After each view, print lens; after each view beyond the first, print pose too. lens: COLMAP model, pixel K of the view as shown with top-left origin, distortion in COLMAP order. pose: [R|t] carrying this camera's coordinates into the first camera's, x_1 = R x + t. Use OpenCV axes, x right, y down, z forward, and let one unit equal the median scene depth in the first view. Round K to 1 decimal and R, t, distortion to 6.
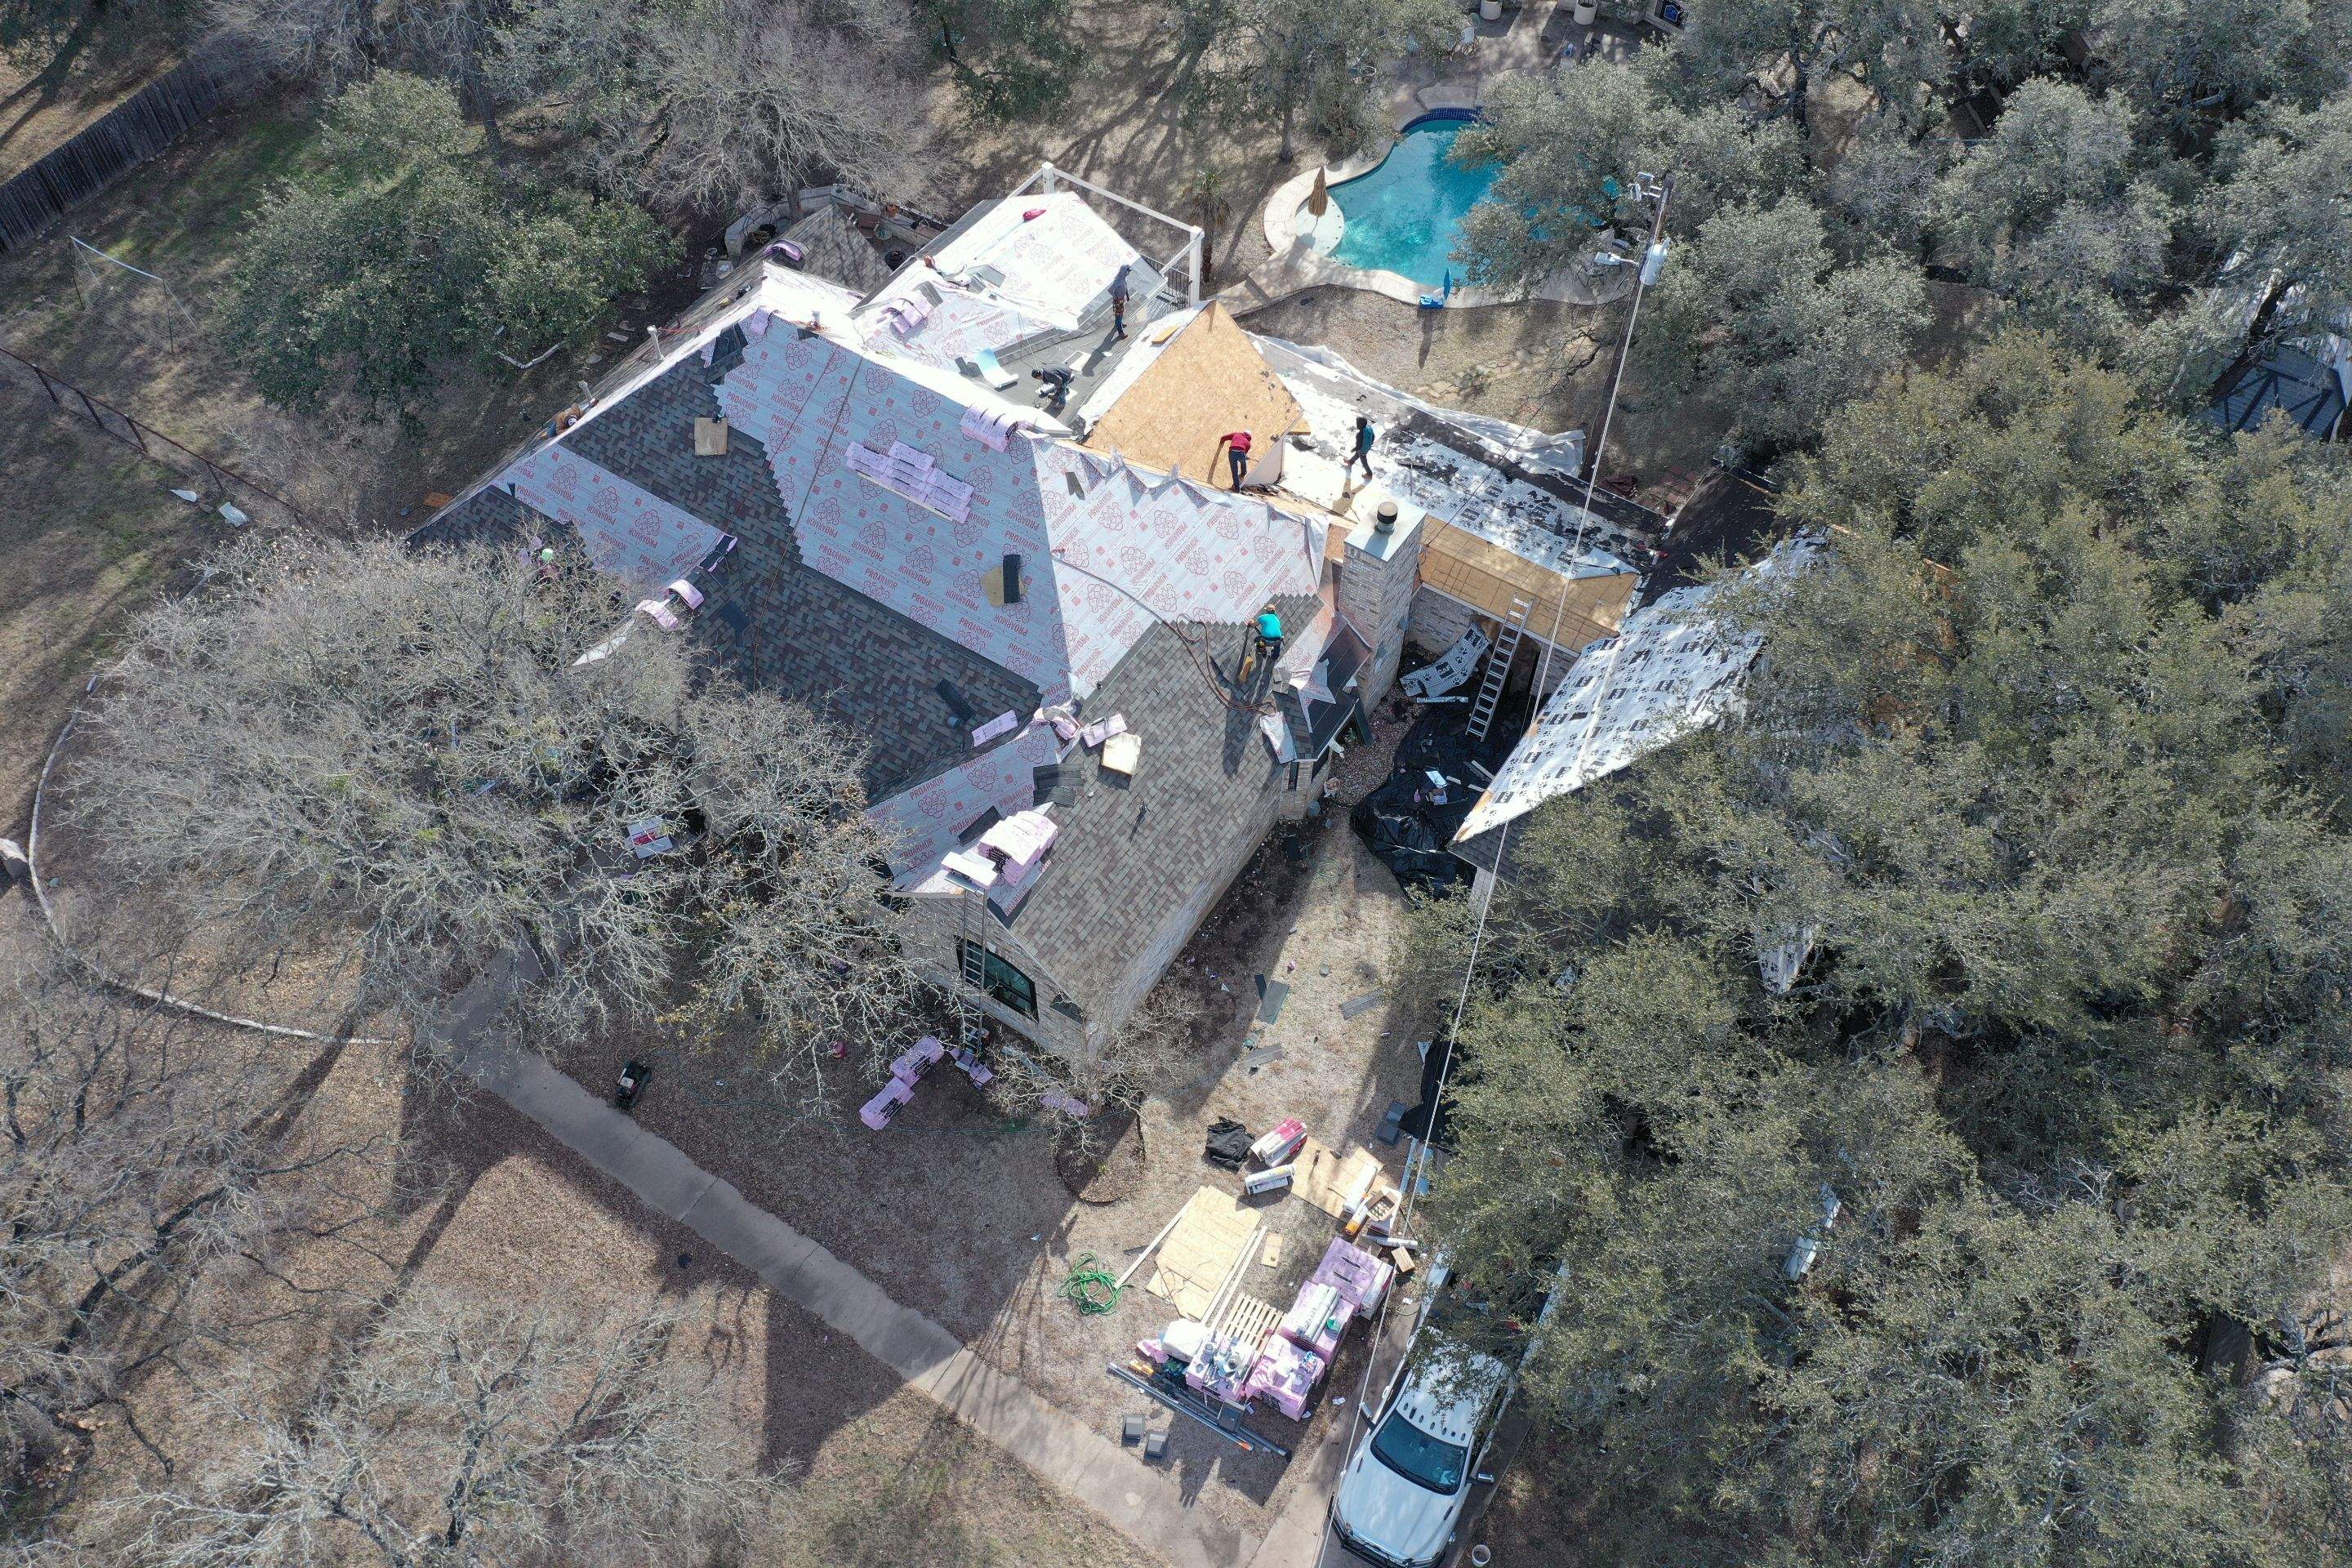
lens RADIAL K [[1835.8, 0, 1170.1], [0, 1835.8, 771.9], [0, 0, 1]] dist [0.009052, -0.021642]
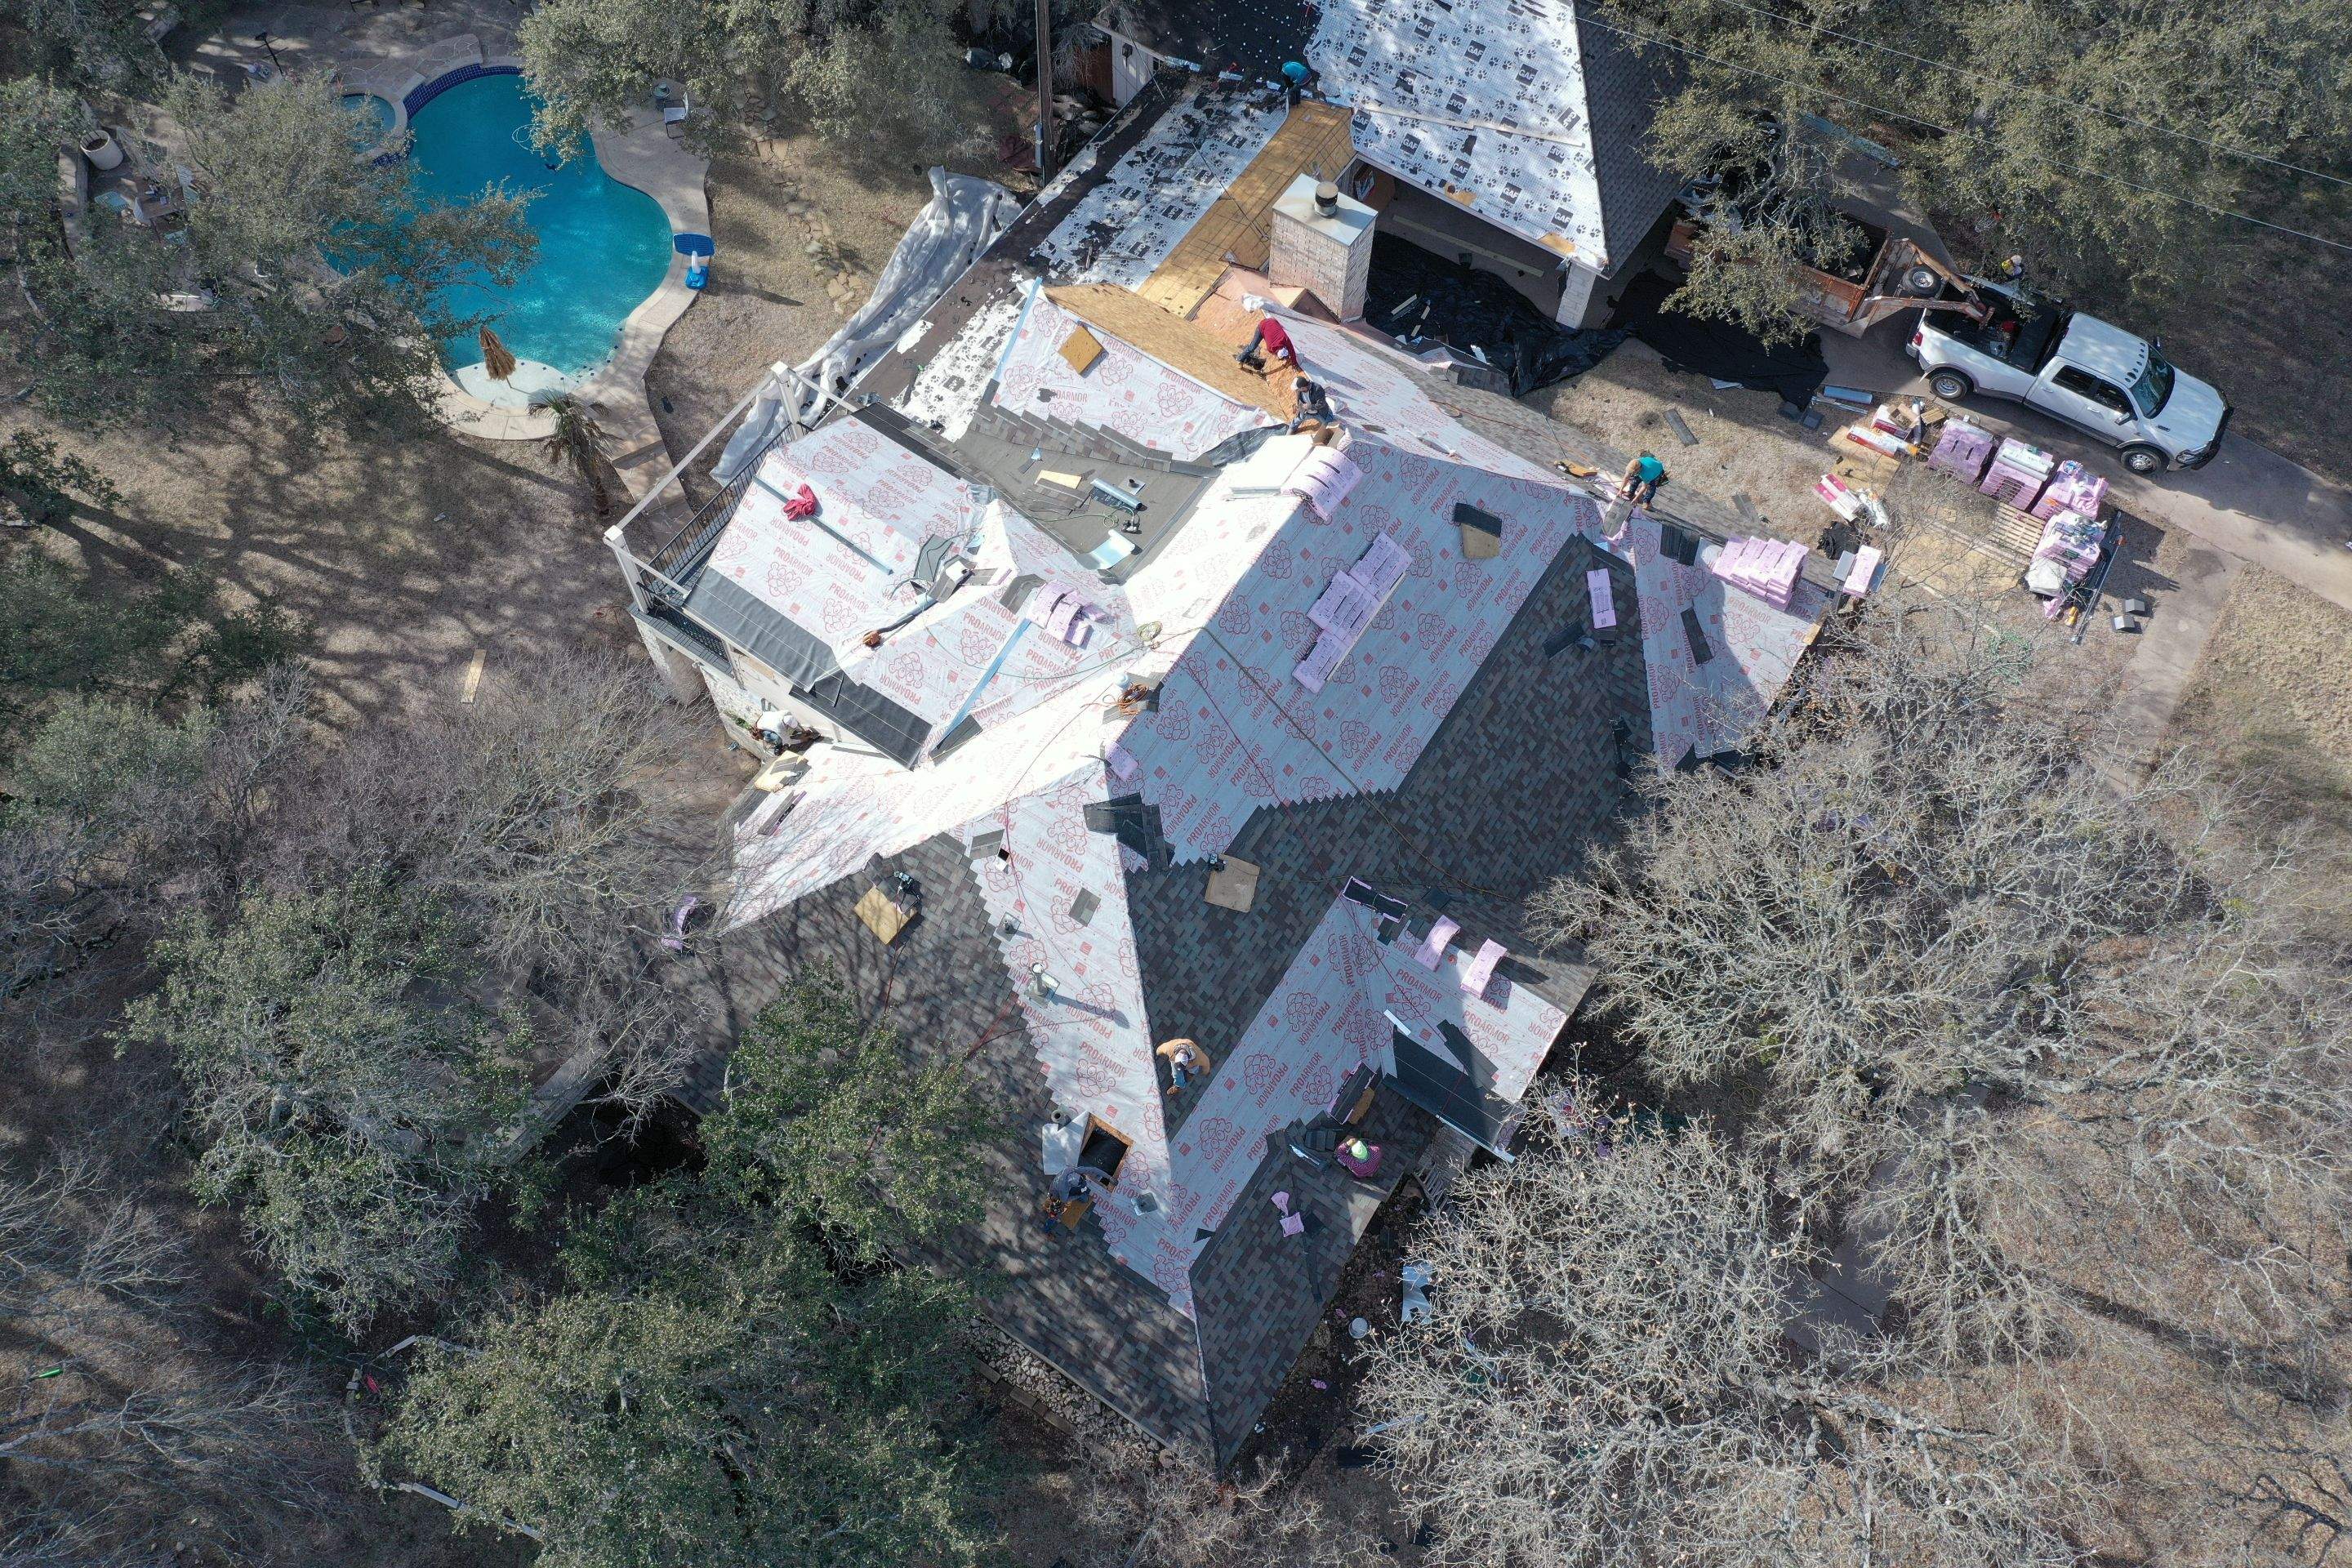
lens RADIAL K [[1835.8, 0, 1173.6], [0, 1835.8, 776.0], [0, 0, 1]] dist [0.009052, -0.021642]
pose [[0.013914, -0.893570, 0.448708, -0.542189], [0.802867, 0.277463, 0.527654, -0.598355], [-0.595996, 0.352911, 0.721279, 0.496639]]
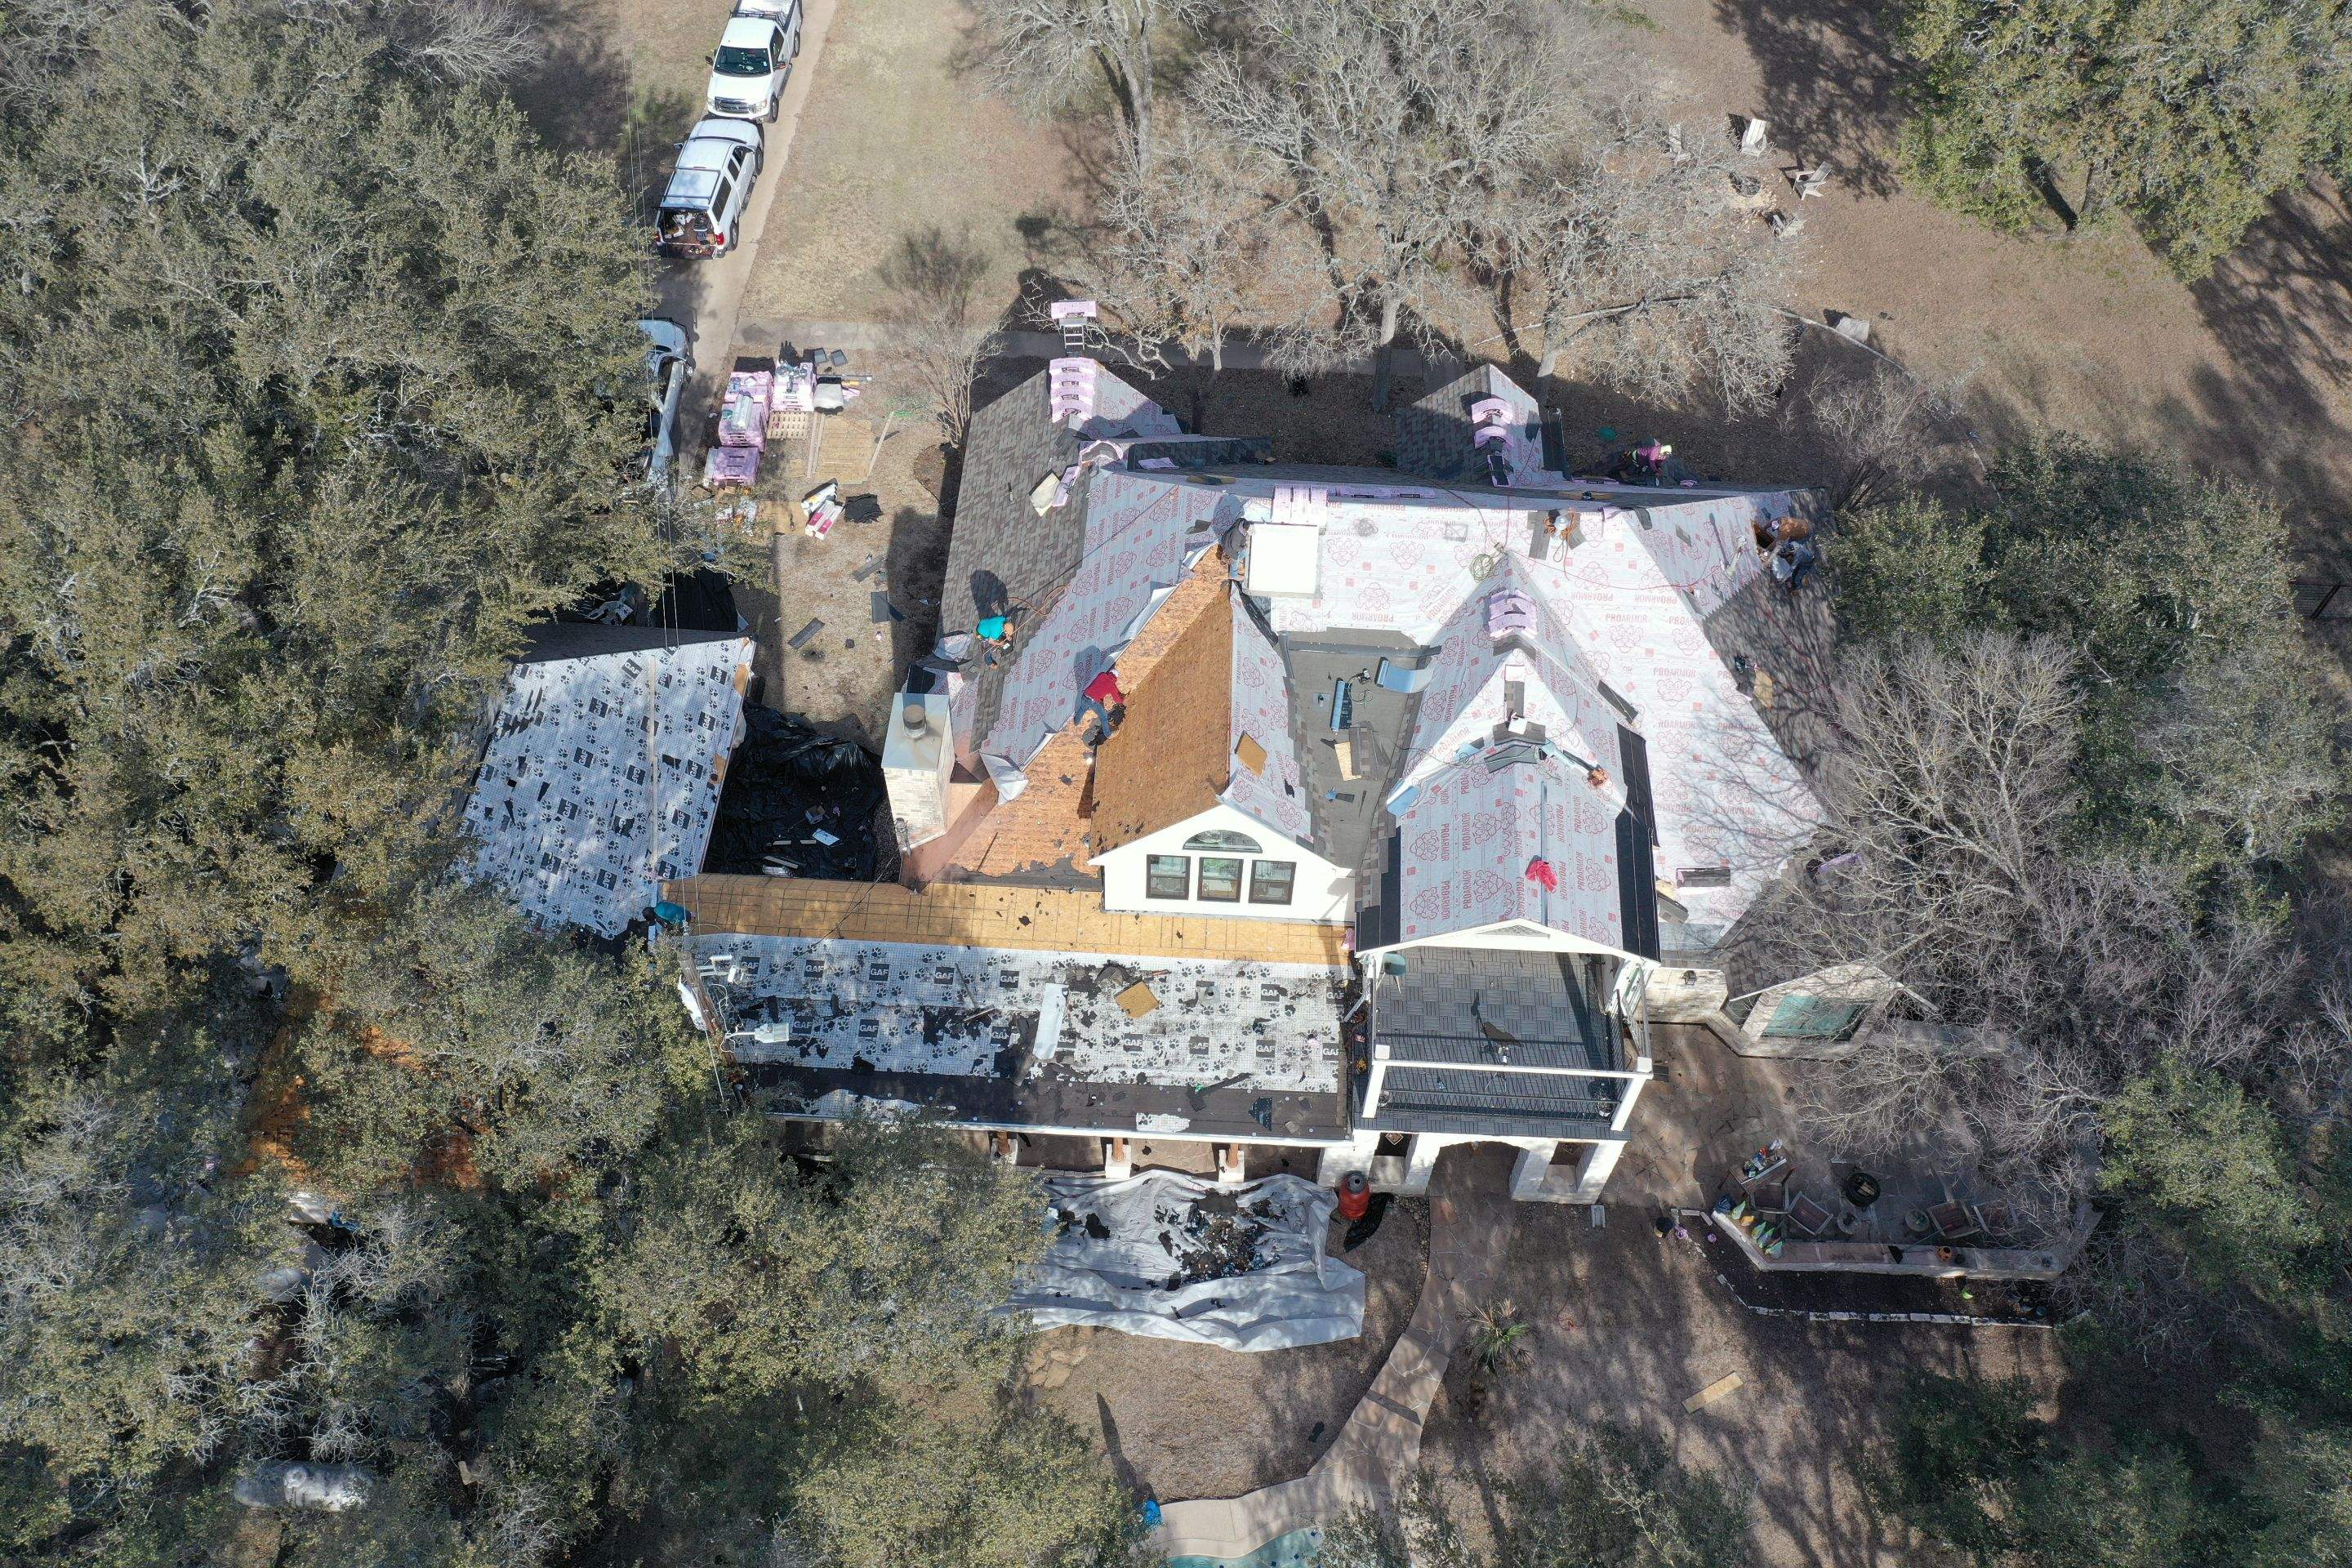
lens RADIAL K [[1835.8, 0, 1178.2], [0, 1835.8, 773.2], [0, 0, 1]] dist [0.009052, -0.021642]
pose [[-0.862027, 0.393061, -0.320020, 0.305489], [-0.426019, -0.219779, 0.877613, -0.989855], [0.274622, 0.892861, 0.356907, 0.741173]]
